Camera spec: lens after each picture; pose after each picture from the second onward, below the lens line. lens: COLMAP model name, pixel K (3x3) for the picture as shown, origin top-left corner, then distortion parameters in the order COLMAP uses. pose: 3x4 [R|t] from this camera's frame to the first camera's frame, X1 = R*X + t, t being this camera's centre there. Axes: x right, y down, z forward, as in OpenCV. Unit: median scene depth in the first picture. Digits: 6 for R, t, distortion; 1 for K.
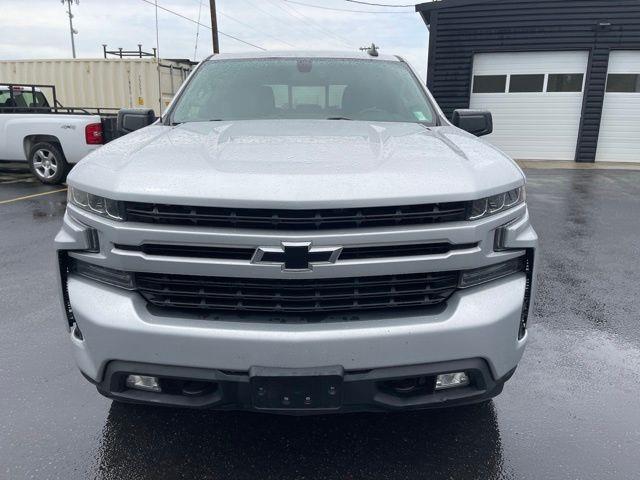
lens RADIAL K [[480.8, 0, 307.4], [0, 480.8, 236.2], [0, 0, 1]] dist [0.069744, -0.092121]
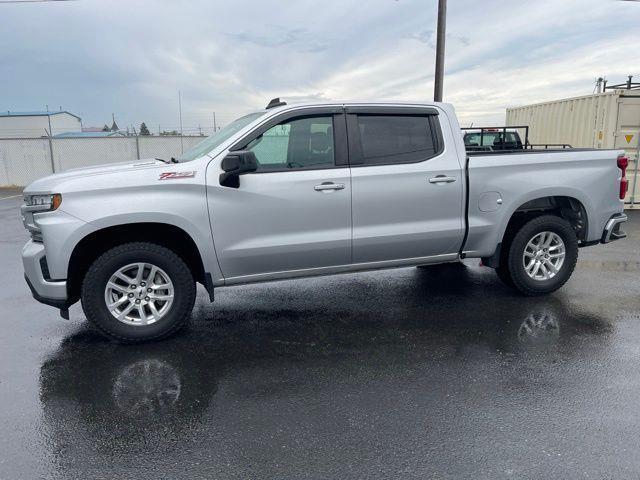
lens RADIAL K [[480.8, 0, 319.8], [0, 480.8, 233.3], [0, 0, 1]] dist [0.069744, -0.092121]
pose [[0.280319, 0.154461, -0.947398, 2.614567], [-0.223275, 0.970390, 0.092146, -0.379519], [0.933579, 0.185700, 0.306506, 1.486191]]
